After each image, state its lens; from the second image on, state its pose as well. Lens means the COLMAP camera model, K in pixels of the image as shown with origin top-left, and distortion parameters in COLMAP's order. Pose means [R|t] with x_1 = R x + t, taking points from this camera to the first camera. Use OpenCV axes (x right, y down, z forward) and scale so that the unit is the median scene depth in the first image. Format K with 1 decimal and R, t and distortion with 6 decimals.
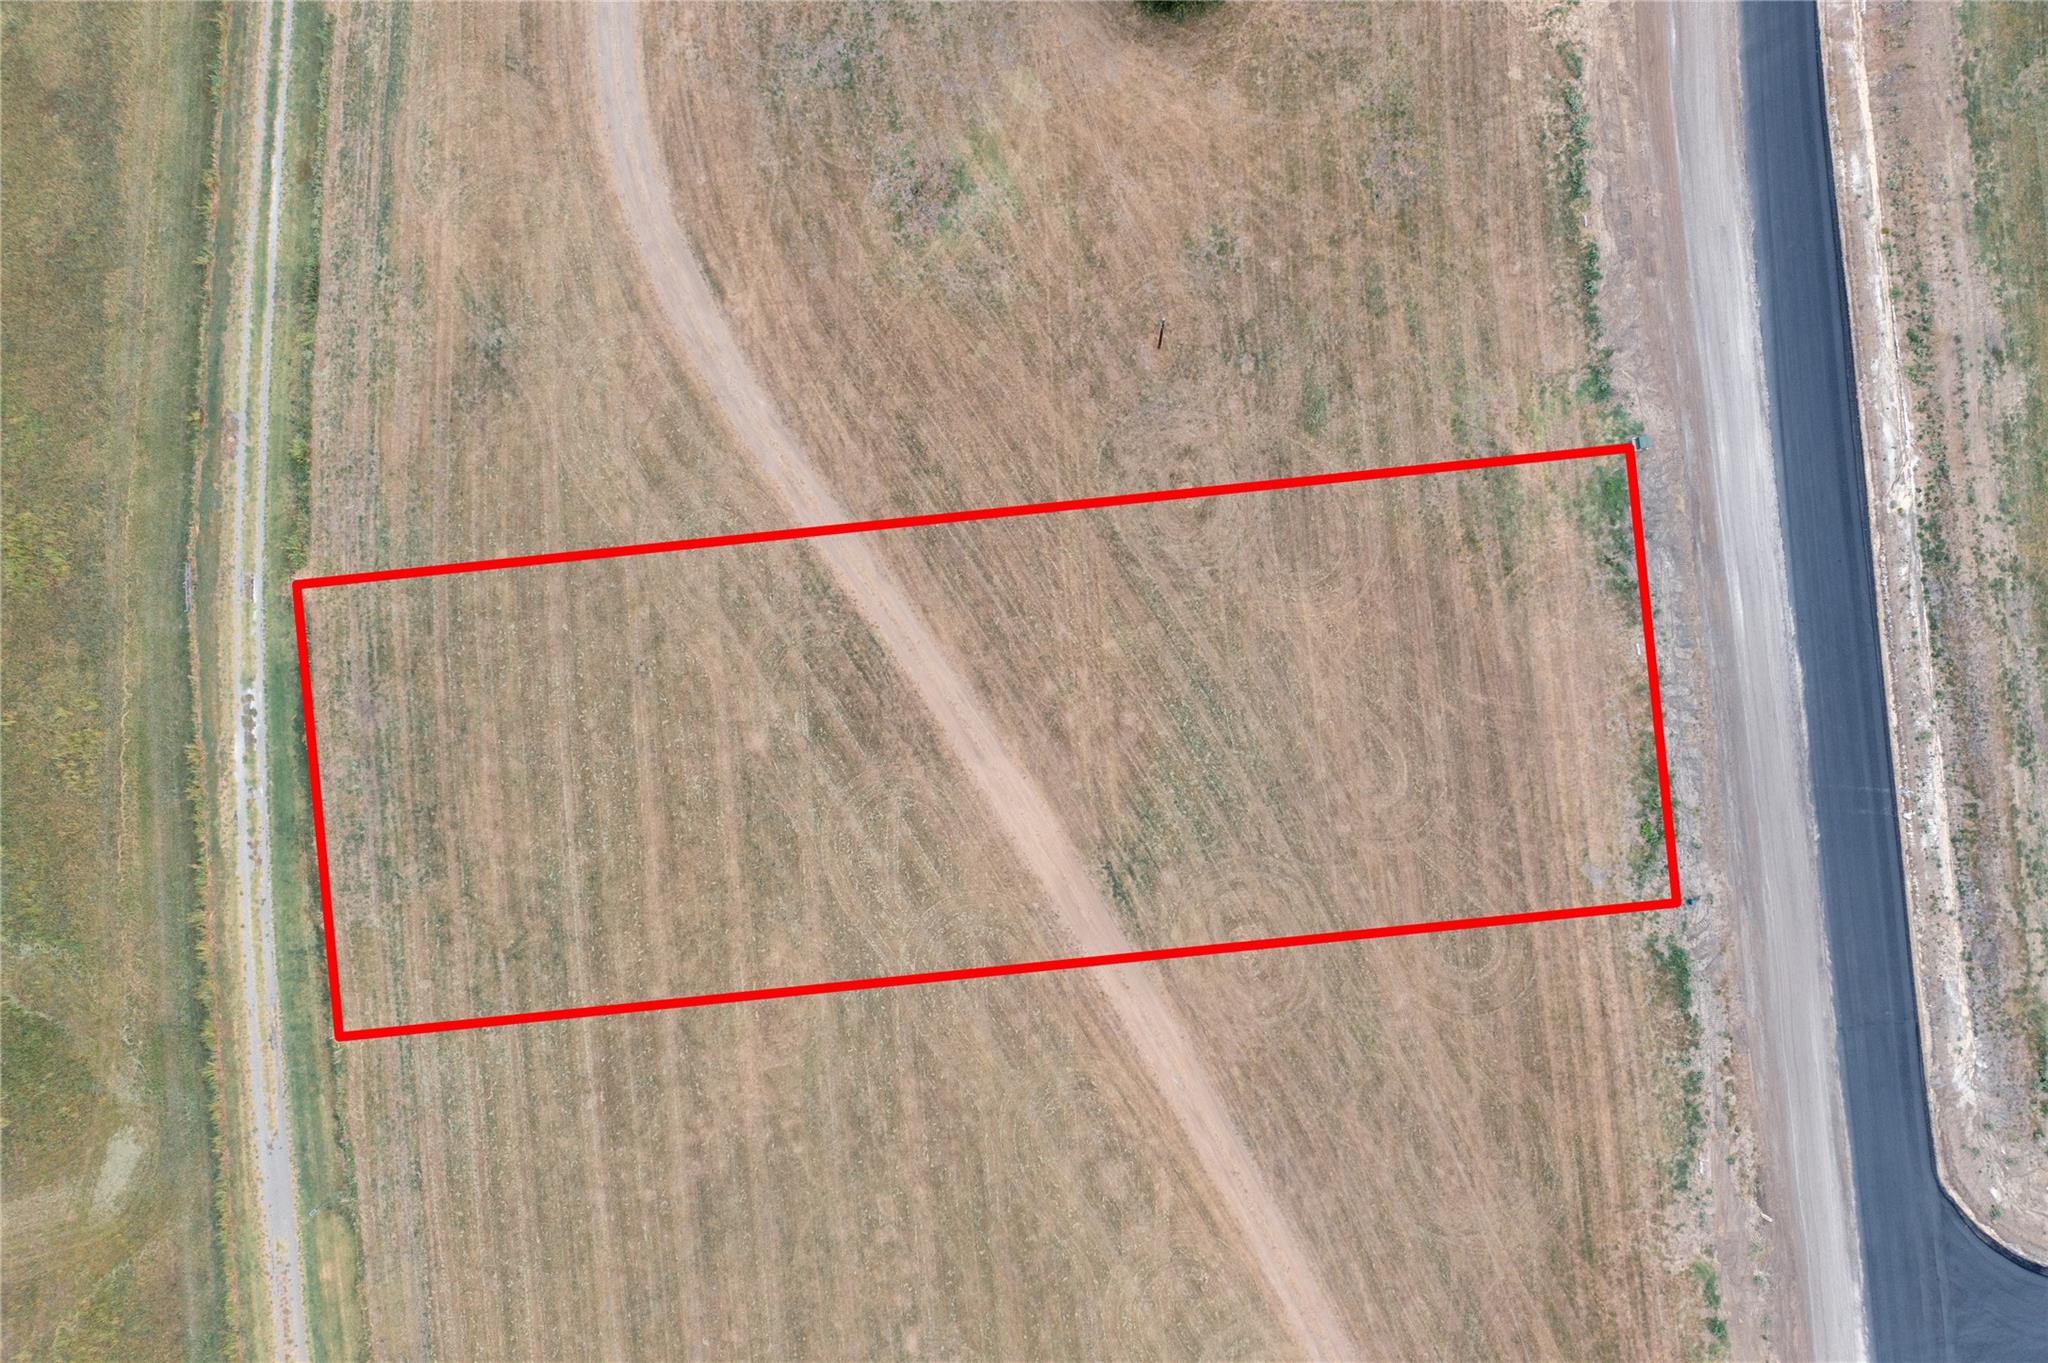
lens RADIAL K [[1616.6, 0, 1024.0], [0, 1616.6, 681.5], [0, 0, 1]] dist [-0.020071, 0.006221]
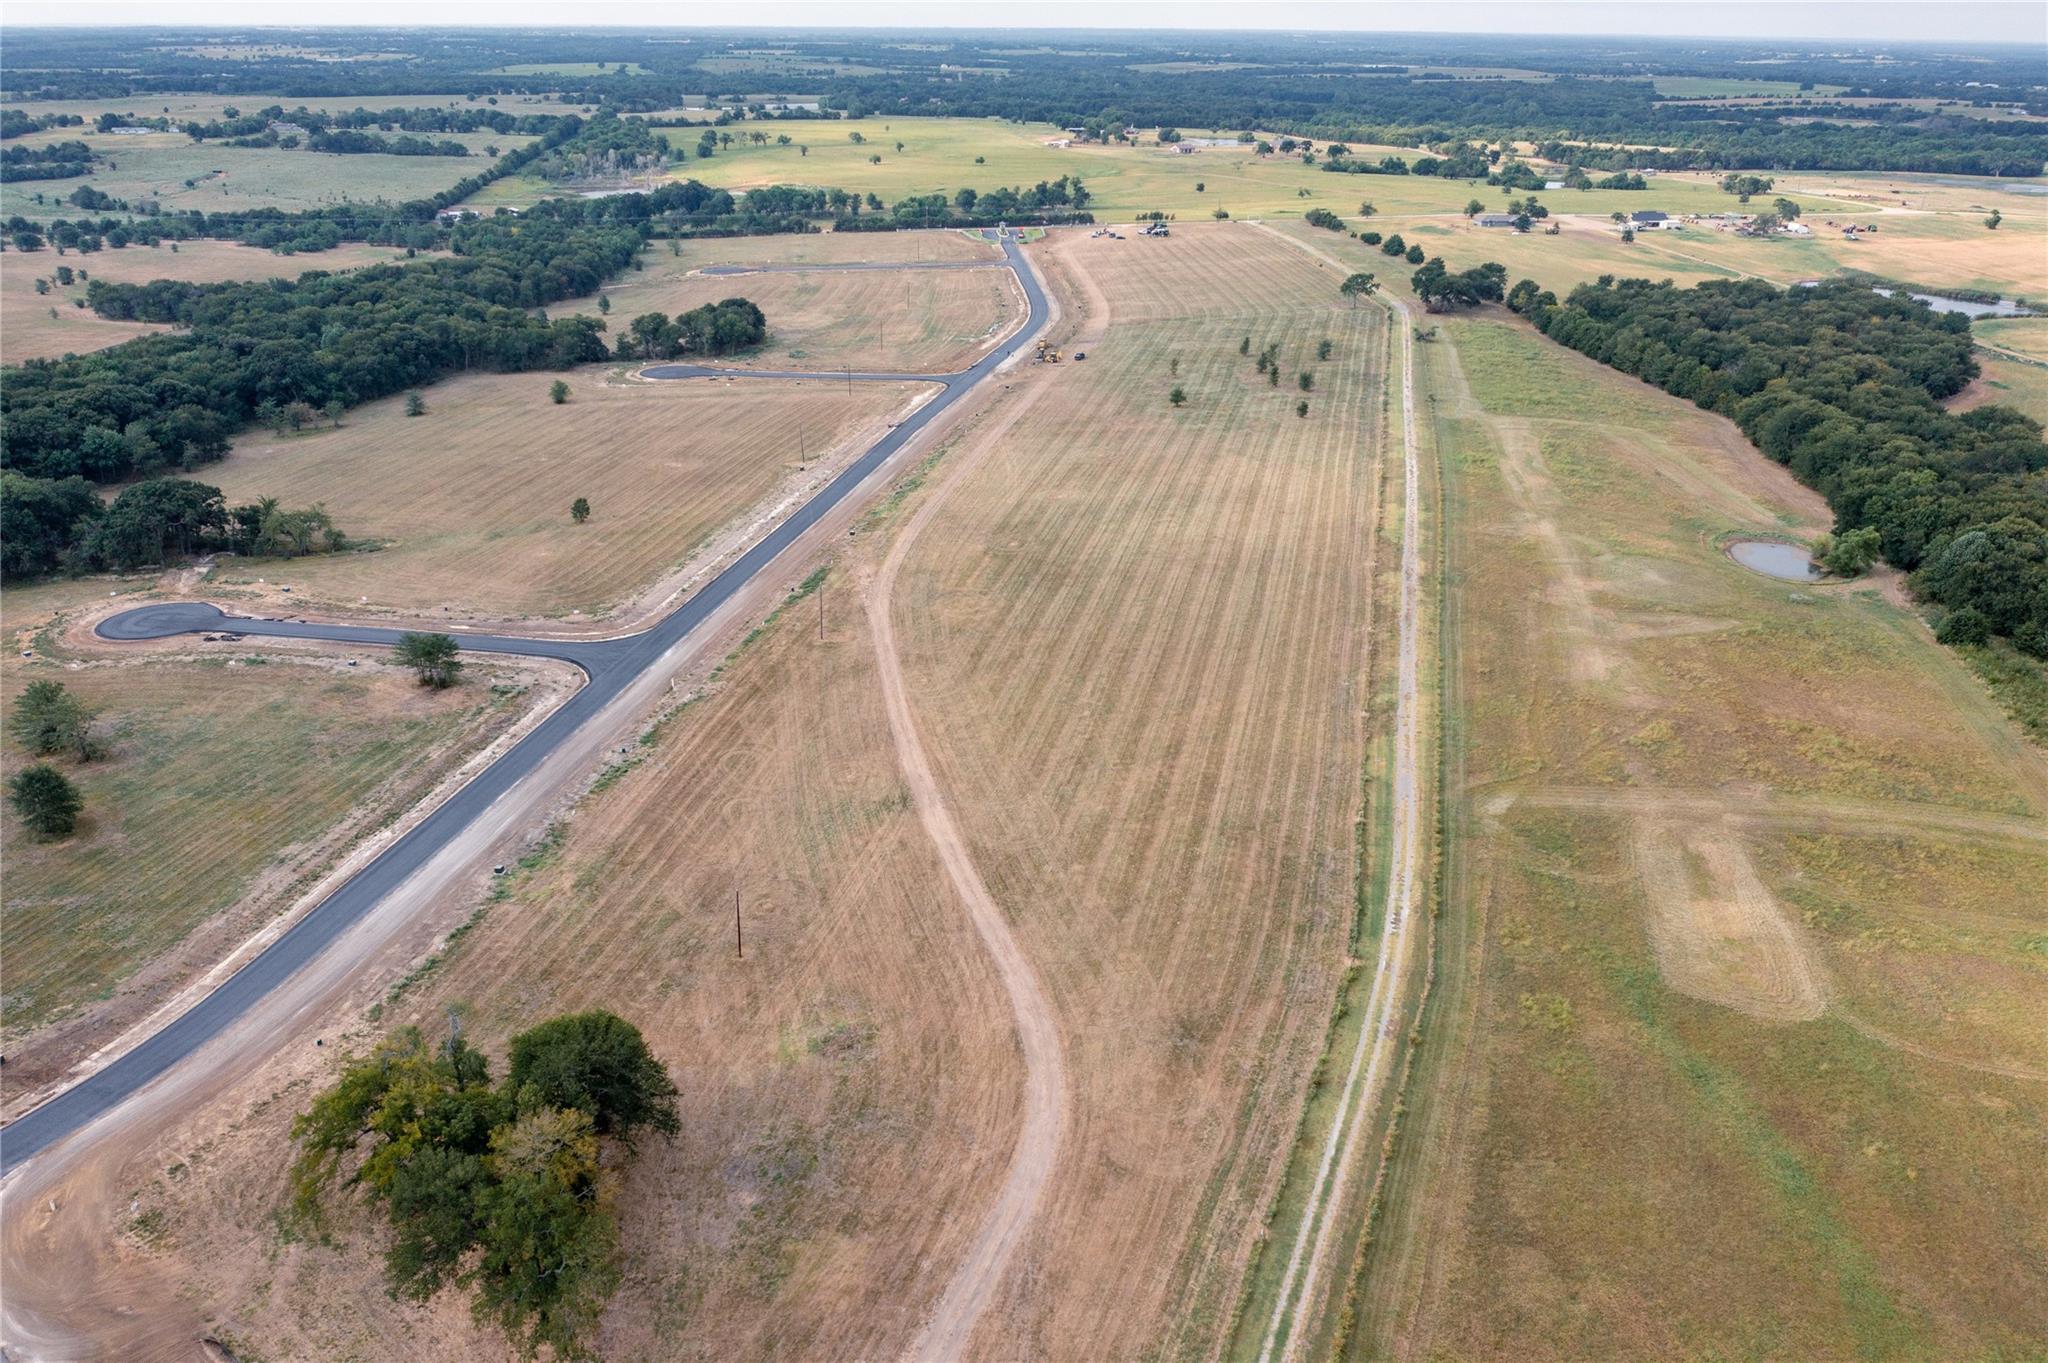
lens RADIAL K [[1616.3, 0, 1024.0], [0, 1616.3, 681.5], [0, 0, 1]] dist [-0.016206, 0.001705]
pose [[-0.951194, -0.109520, 0.288504, -0.562744], [0.308568, -0.349212, 0.884780, -1.352687], [0.003848, 0.930621, 0.365963, 0.233820]]
